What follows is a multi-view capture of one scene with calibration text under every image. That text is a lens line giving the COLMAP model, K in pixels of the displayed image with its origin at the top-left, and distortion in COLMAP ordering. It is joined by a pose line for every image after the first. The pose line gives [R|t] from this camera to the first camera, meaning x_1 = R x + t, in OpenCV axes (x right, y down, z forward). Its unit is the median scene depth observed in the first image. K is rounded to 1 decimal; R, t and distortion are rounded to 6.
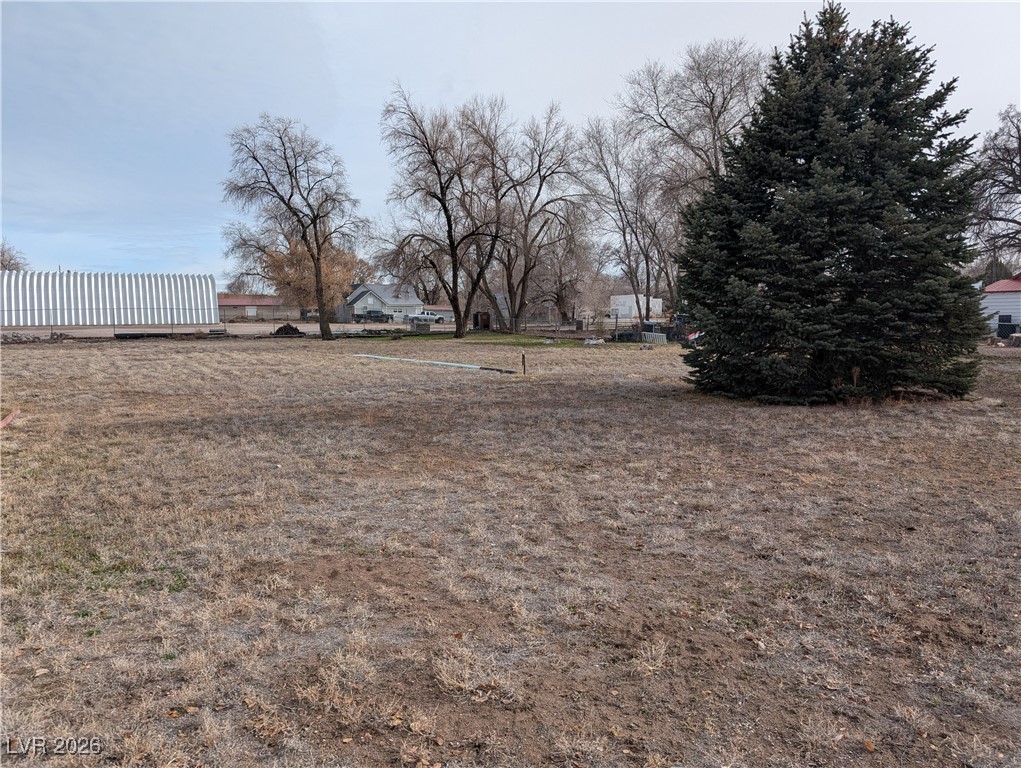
lens RADIAL K [[711.2, 0, 510.5], [0, 711.2, 384.0], [0, 0, 1]] dist [0.016789, -0.002729]
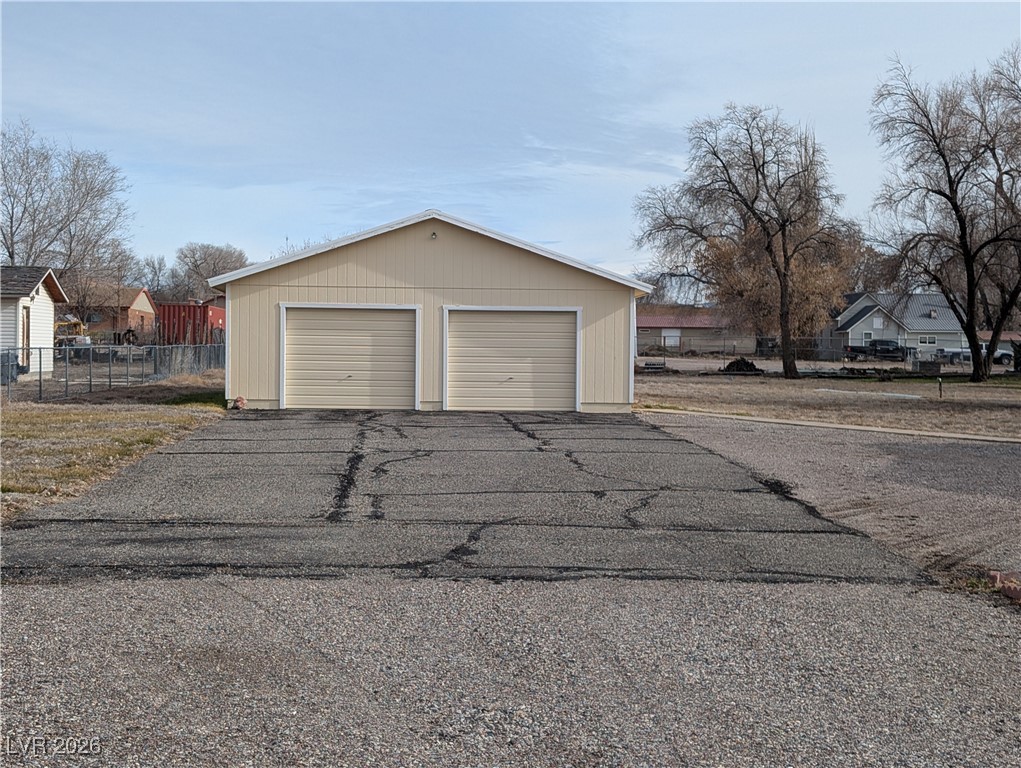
lens RADIAL K [[1462.5, 0, 510.5], [0, 1462.5, 384.0], [0, 0, 1]] dist [0.118659, -0.071578]
pose [[0.900109, 0.029060, -0.434694, 0.153090], [-0.060045, 0.996526, -0.057716, 0.051133], [0.431507, 0.078052, 0.898727, -0.534301]]
